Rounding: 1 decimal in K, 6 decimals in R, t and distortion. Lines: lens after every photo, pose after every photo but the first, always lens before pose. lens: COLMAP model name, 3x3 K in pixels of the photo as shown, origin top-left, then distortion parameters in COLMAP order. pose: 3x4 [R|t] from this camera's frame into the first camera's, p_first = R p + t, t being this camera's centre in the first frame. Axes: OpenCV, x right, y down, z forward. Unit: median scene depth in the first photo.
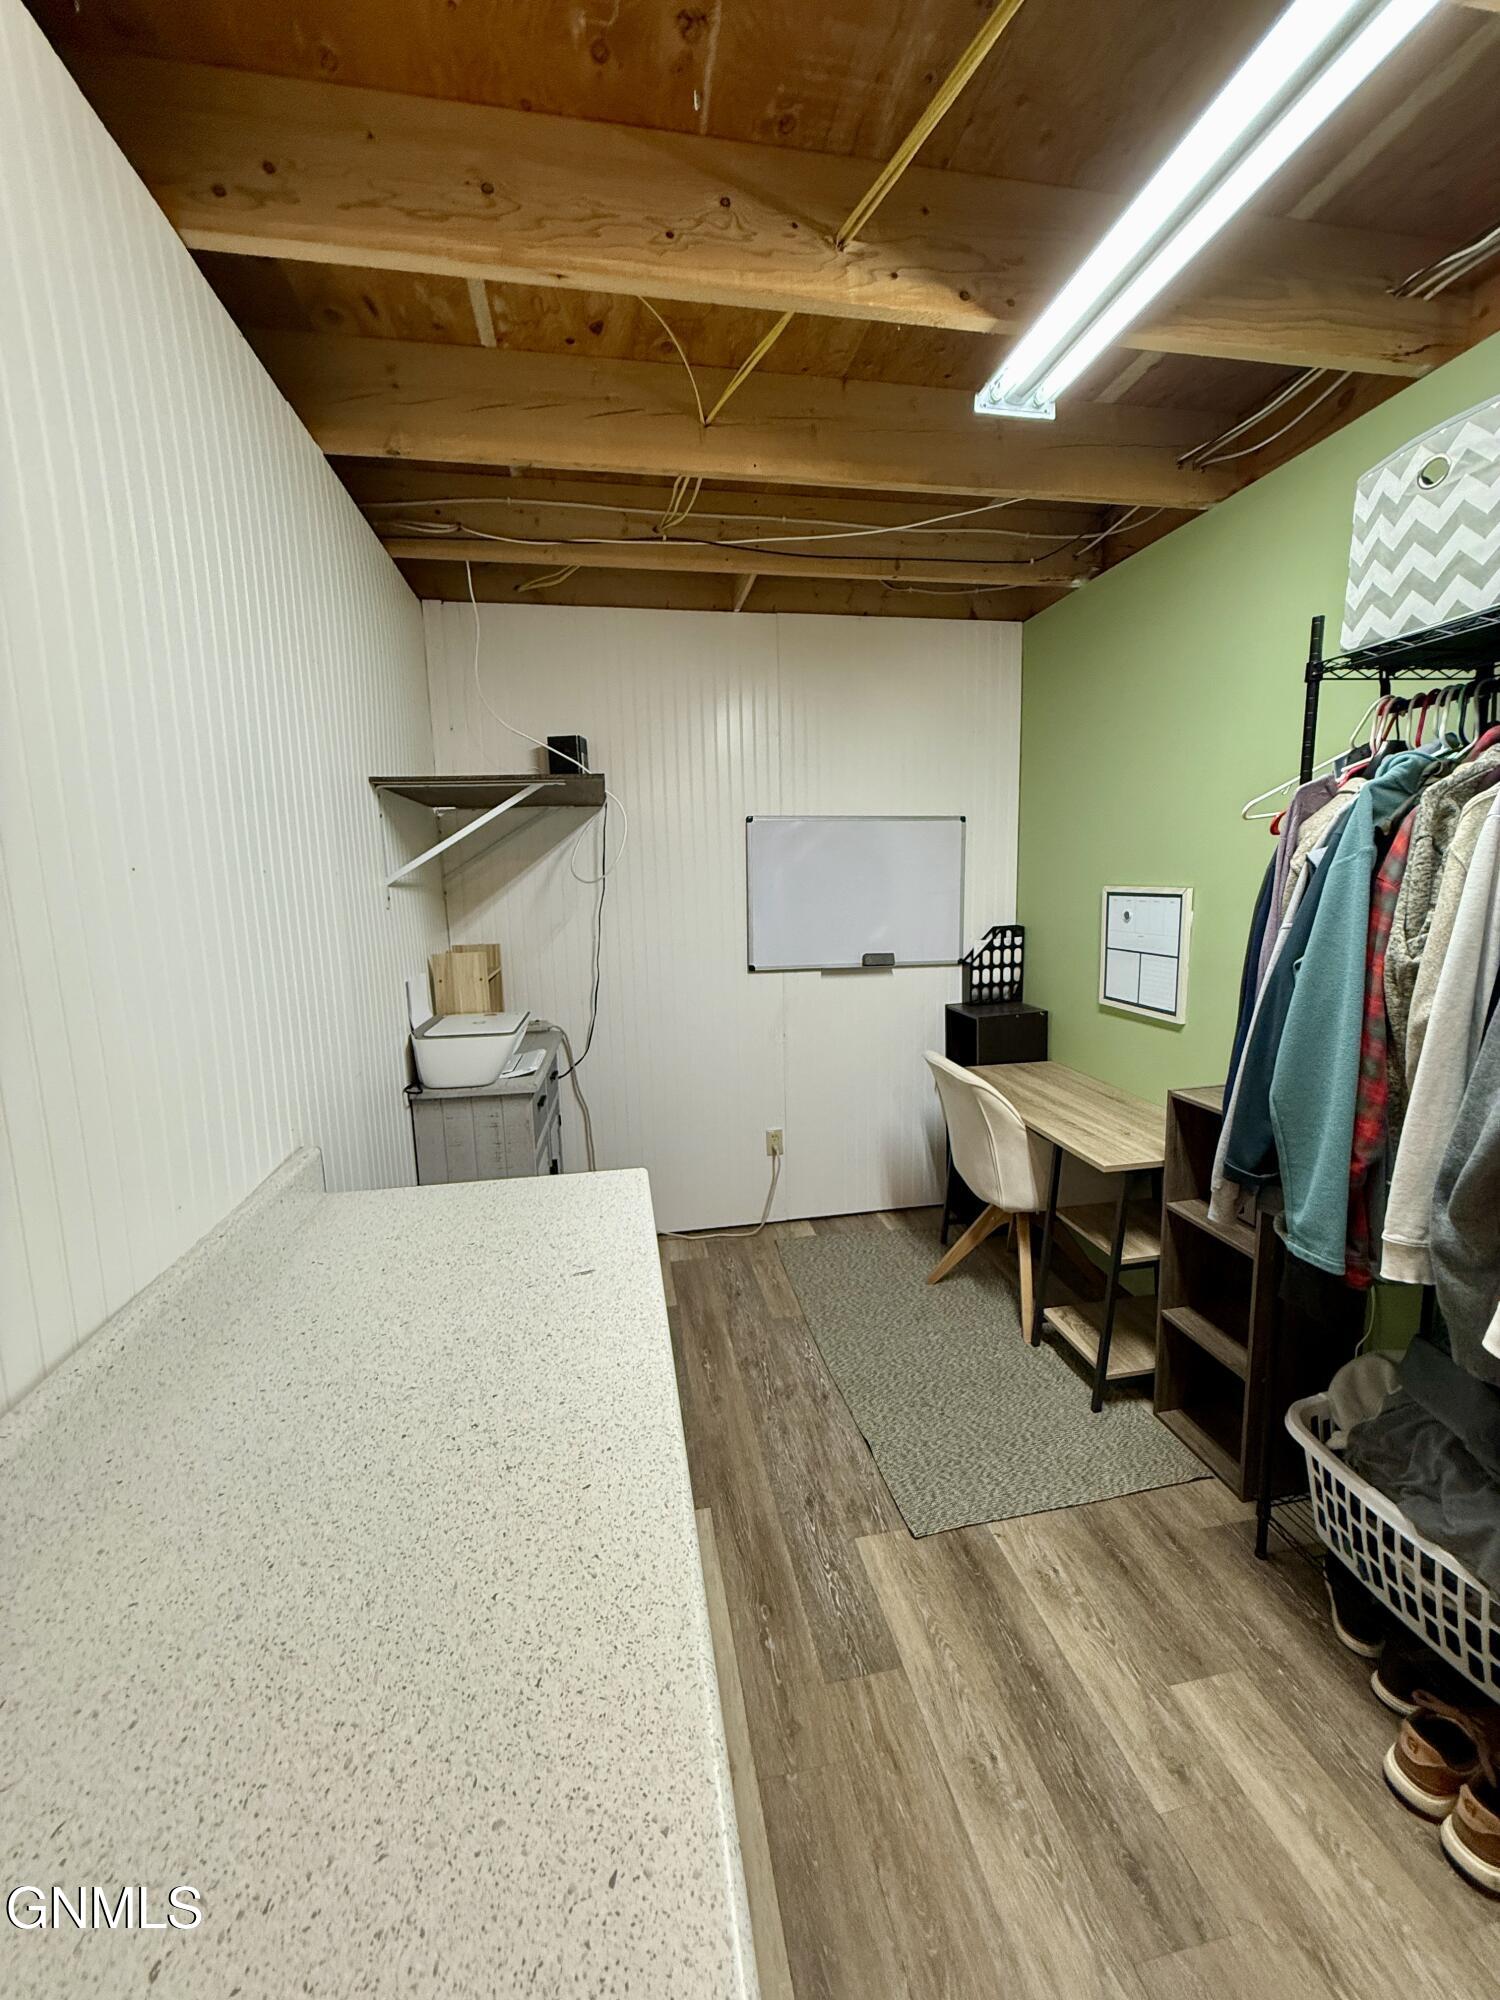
lens RADIAL K [[818.3, 0, 753.6], [0, 818.3, 1000.5], [0, 0, 1]] dist [0.001349, 0.000015]
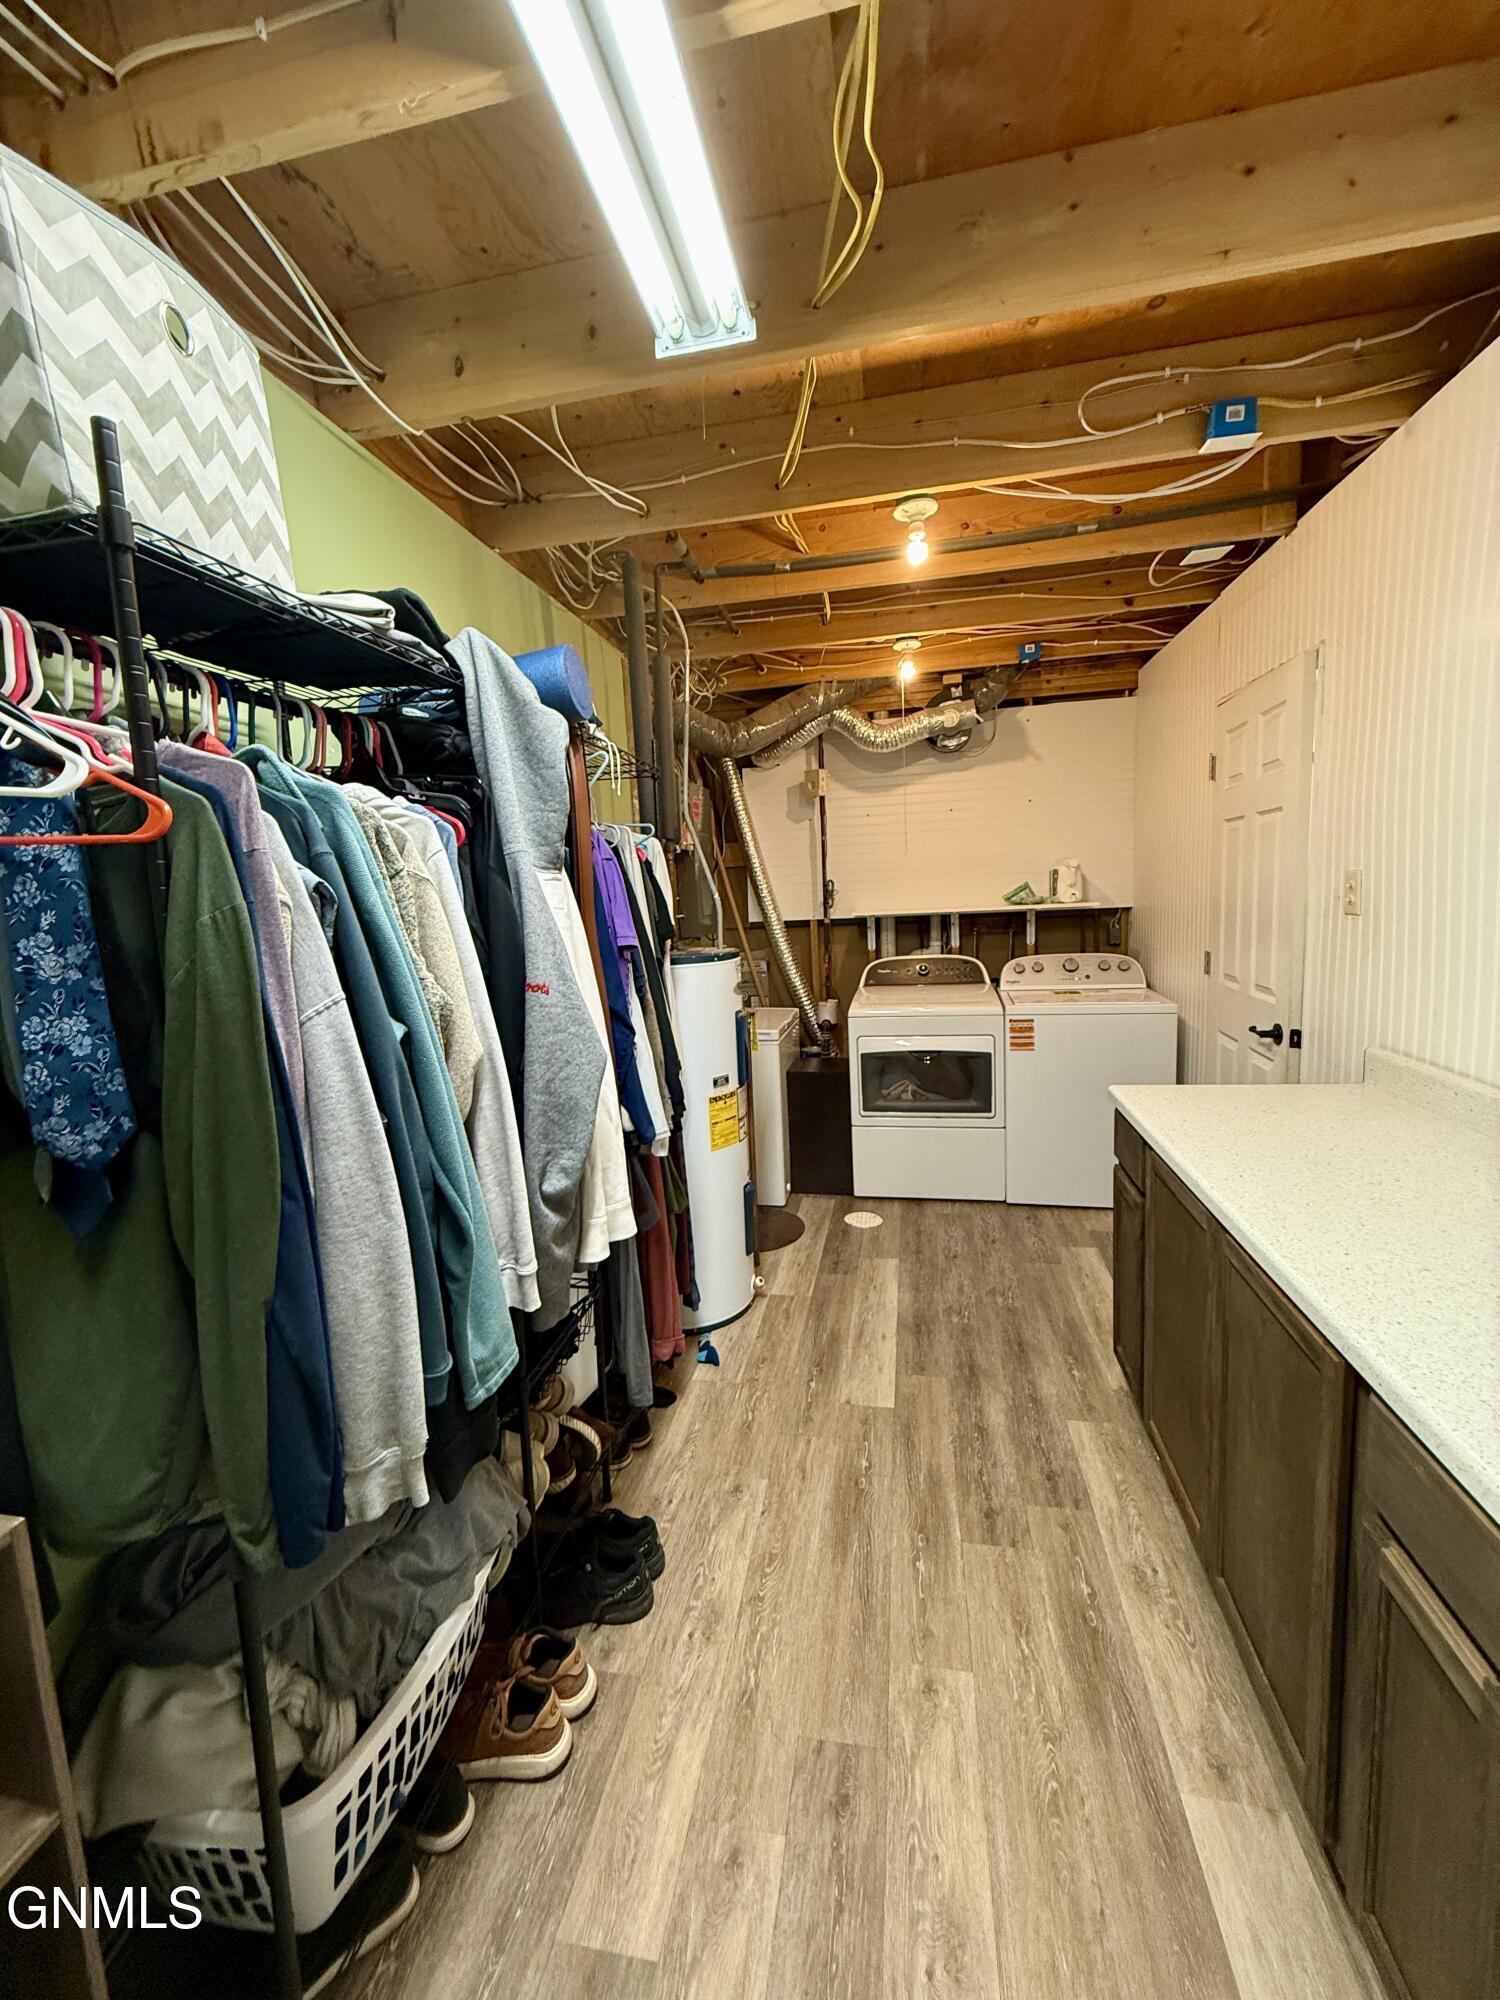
lens RADIAL K [[818.3, 0, 744.9], [0, 818.3, 998.2], [0, 0, 1]] dist [0.001349, 0.000015]
pose [[-0.928432, 0.022314, 0.370830, 0.145199], [0.123642, 0.959849, 0.251800, -0.217747], [-0.350322, 0.279630, -0.893913, 1.548055]]
